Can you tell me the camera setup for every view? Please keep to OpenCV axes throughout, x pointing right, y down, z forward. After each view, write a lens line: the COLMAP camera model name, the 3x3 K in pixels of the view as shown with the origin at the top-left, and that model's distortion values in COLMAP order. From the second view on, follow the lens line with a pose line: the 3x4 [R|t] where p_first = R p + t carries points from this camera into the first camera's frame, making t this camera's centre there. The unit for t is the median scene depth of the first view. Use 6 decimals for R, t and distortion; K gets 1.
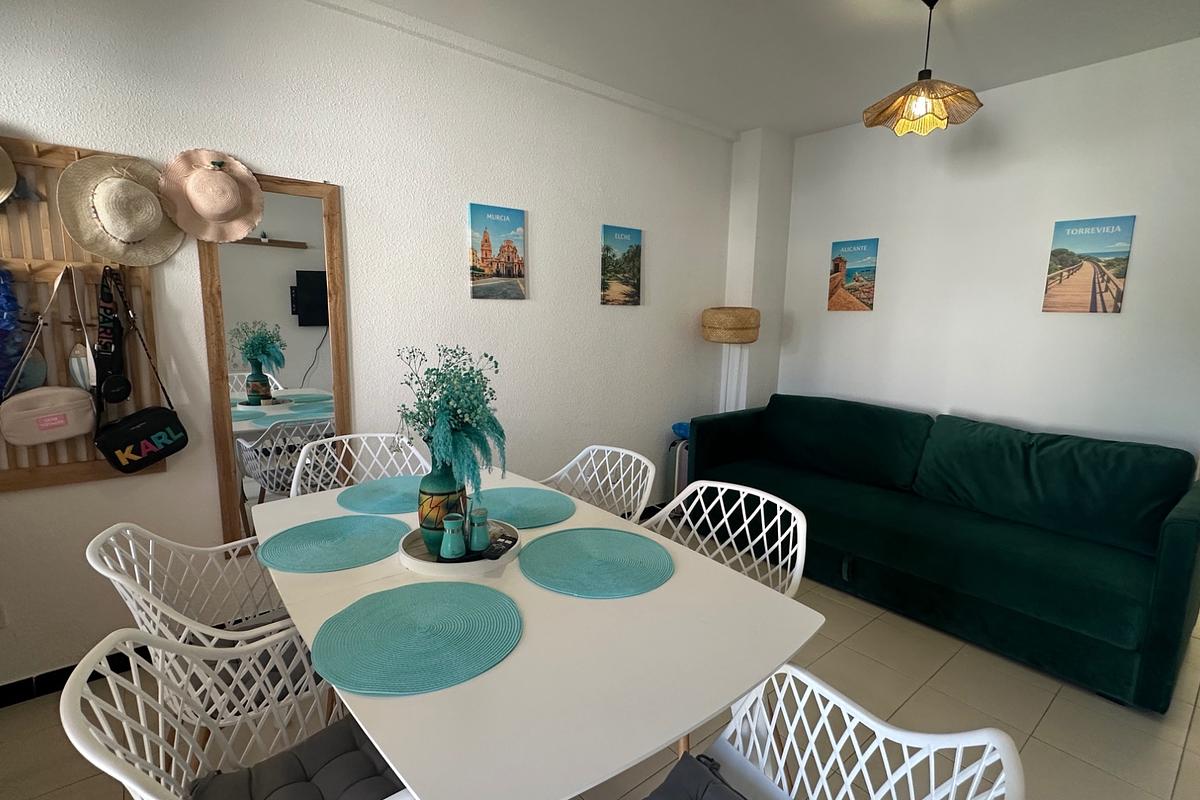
lens RADIAL K [[566.0, 0, 600.3], [0, 566.0, 398.1], [0, 0, 1]] dist [-0.000039, 0.000095]
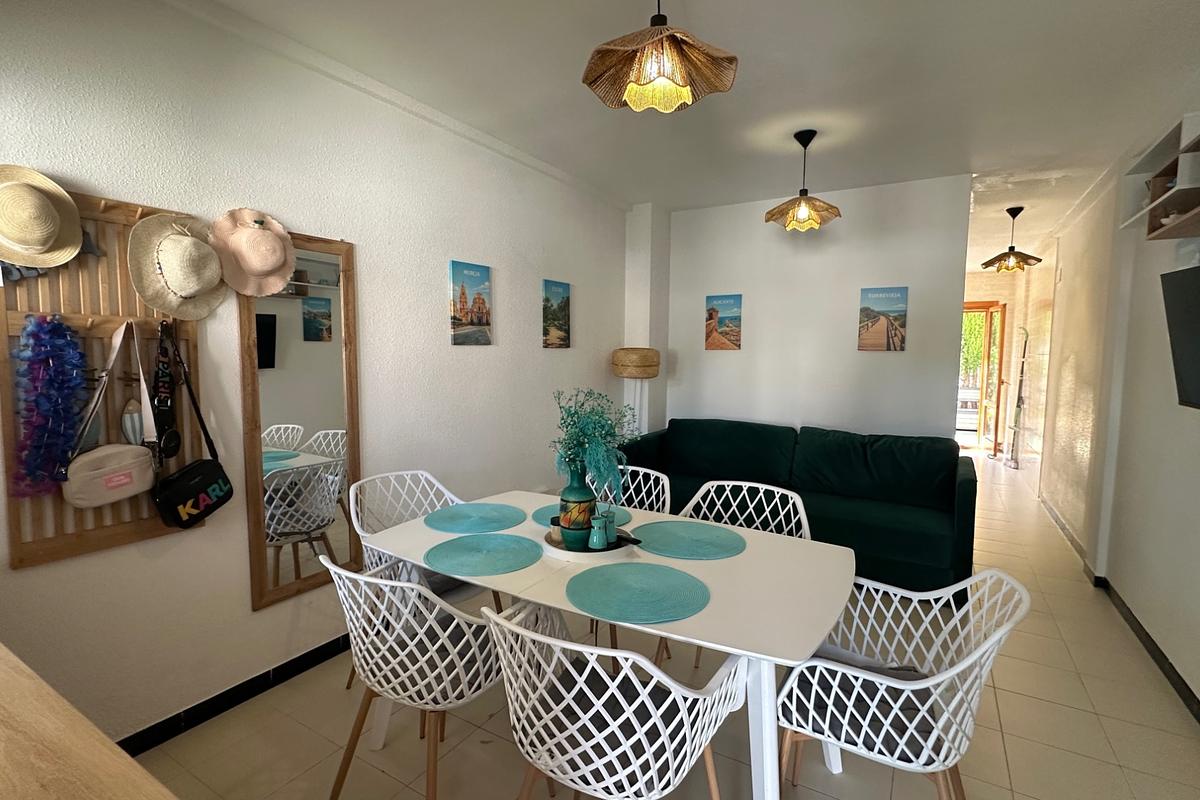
lens RADIAL K [[566.0, 0, 600.3], [0, 566.0, 398.1], [0, 0, 1]] dist [-0.000039, 0.000095]
pose [[0.941424, -0.040597, 0.334772, -0.333401], [0.060694, 0.996914, -0.049789, -0.000510], [-0.331717, 0.067191, 0.940983, -0.126818]]
